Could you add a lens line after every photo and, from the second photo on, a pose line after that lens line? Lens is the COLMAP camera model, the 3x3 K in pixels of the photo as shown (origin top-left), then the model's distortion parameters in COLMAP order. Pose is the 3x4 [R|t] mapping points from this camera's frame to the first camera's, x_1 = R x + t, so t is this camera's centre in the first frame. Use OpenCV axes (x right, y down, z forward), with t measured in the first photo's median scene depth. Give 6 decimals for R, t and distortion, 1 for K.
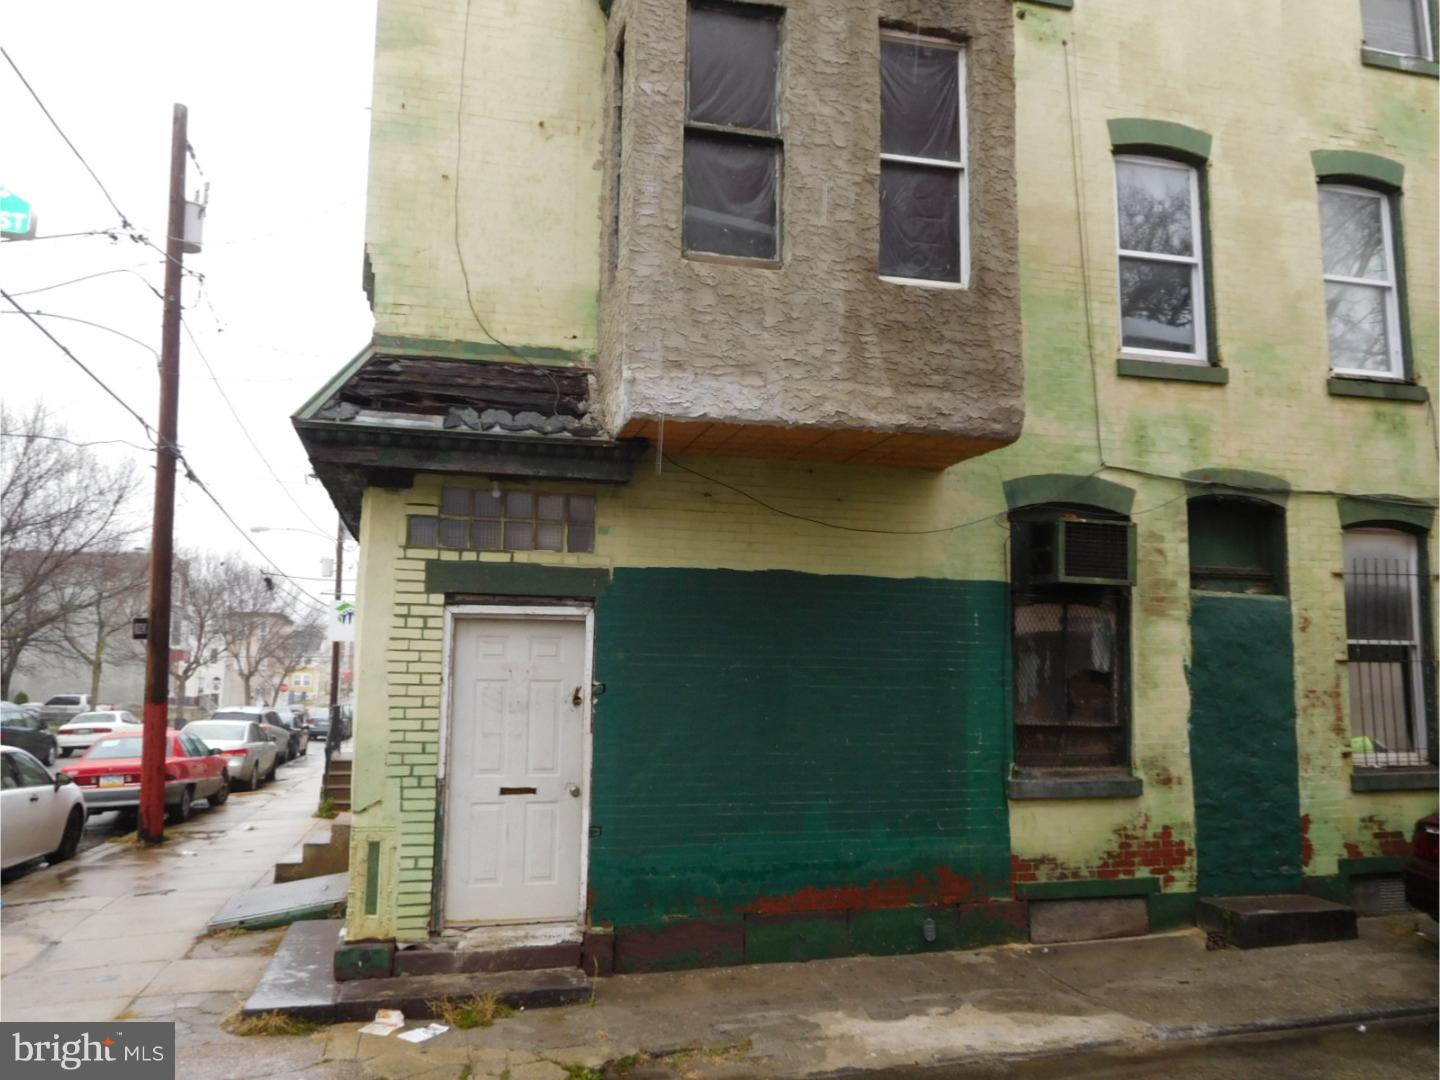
lens RADIAL K [[1056.4, 0, 735.3], [0, 1056.4, 539.1], [0, 0, 1]] dist [-0.022384, 0.011774]
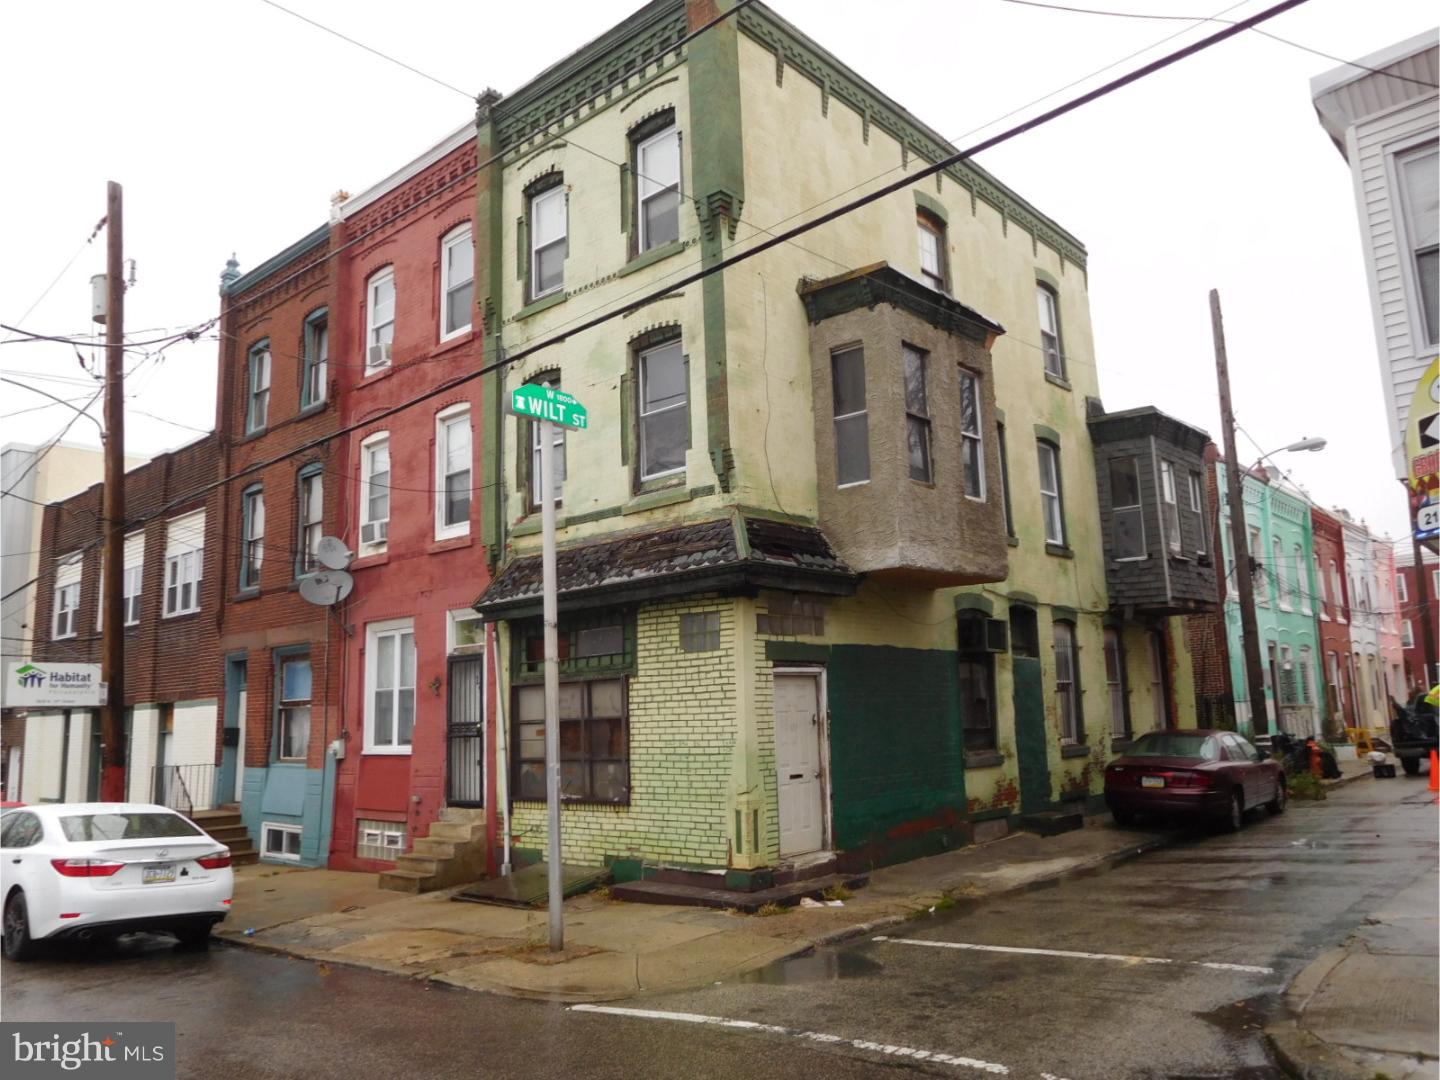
lens RADIAL K [[1056.4, 0, 712.3], [0, 1056.4, 550.2], [0, 0, 1]] dist [-0.022384, 0.011774]
pose [[0.839018, 0.047576, 0.542019, -1.233757], [-0.022441, 0.998348, -0.052892, -0.031966], [-0.543640, 0.032214, 0.838700, -0.360456]]
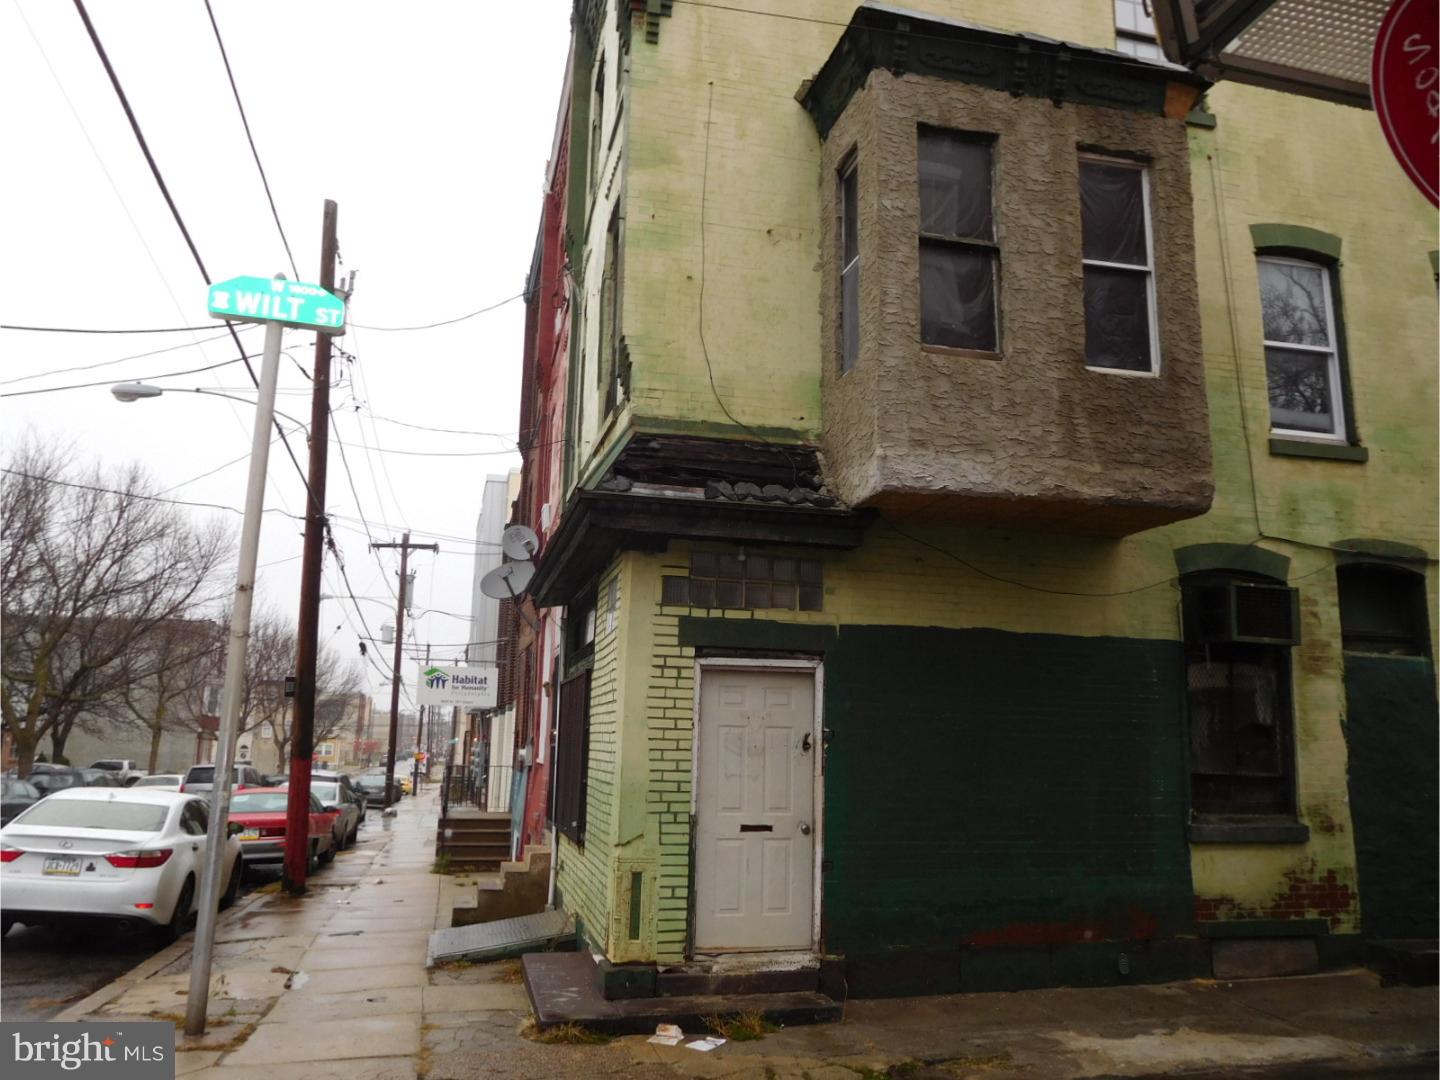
lens RADIAL K [[1056.4, 0, 725.1], [0, 1056.4, 543.0], [0, 0, 1]] dist [-0.022384, 0.011774]
pose [[0.999857, 0.004966, -0.016153, -0.217328], [-0.006021, 0.997806, -0.065924, 0.015177], [0.015790, 0.066012, 0.997694, -0.112653]]
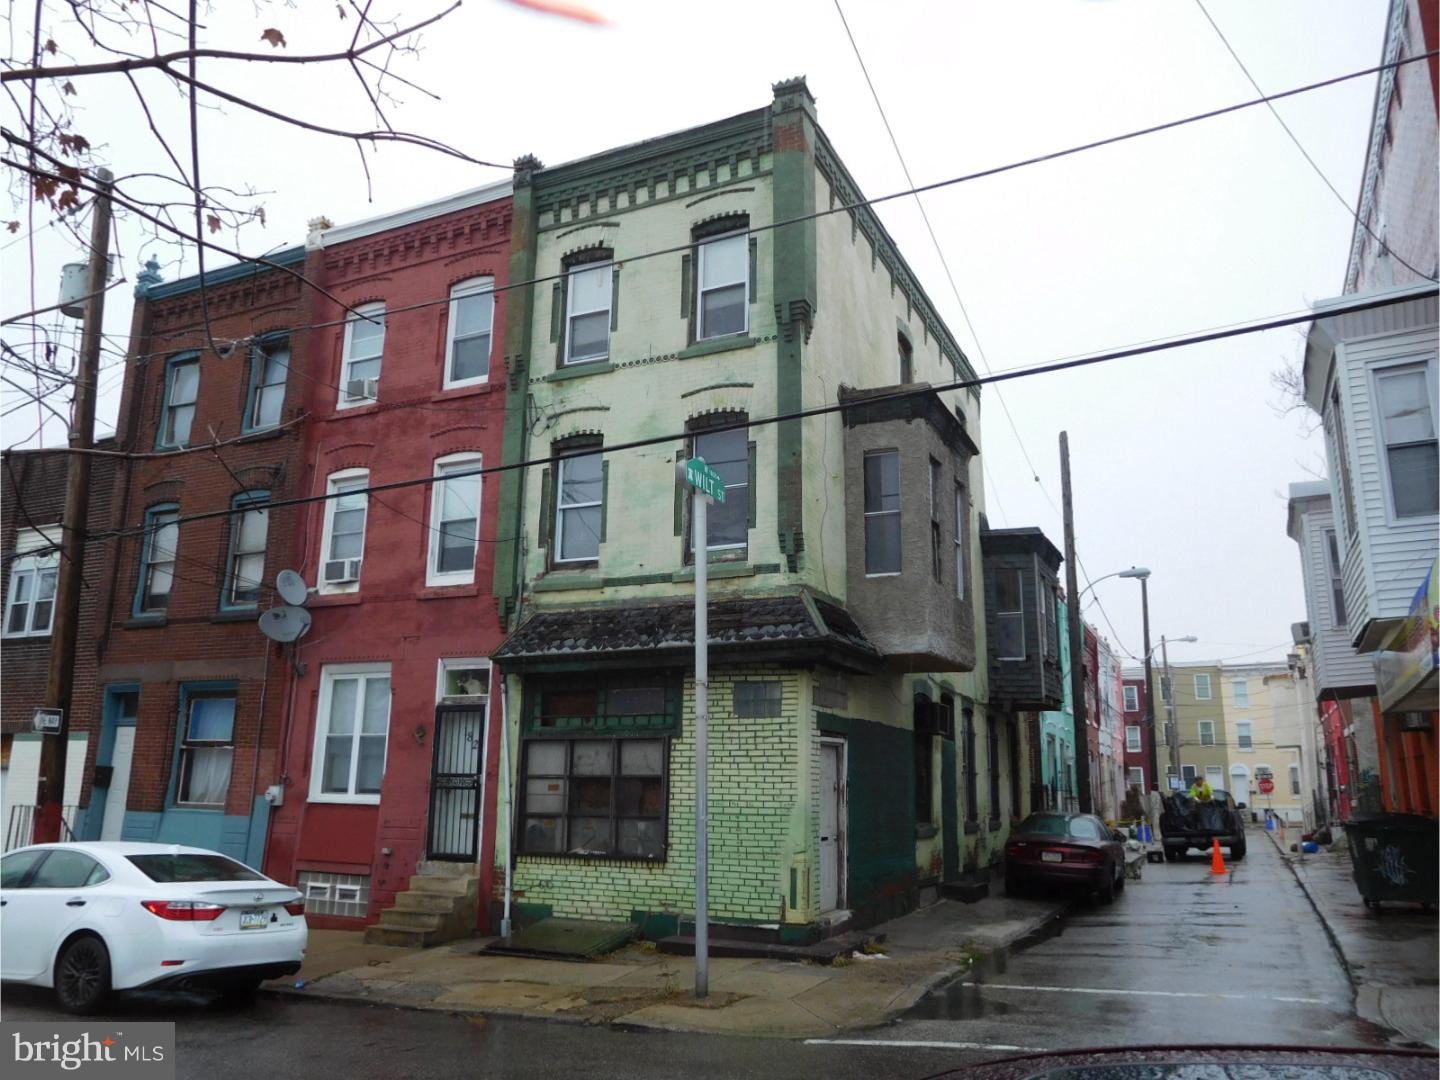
lens RADIAL K [[1056.4, 0, 705.0], [0, 1056.4, 551.9], [0, 0, 1]] dist [-0.022384, 0.011774]
pose [[0.661591, 0.162427, 0.732062, -1.737269], [-0.094833, 0.986543, -0.133187, 0.008794], [-0.743844, 0.018691, 0.668091, -0.084353]]
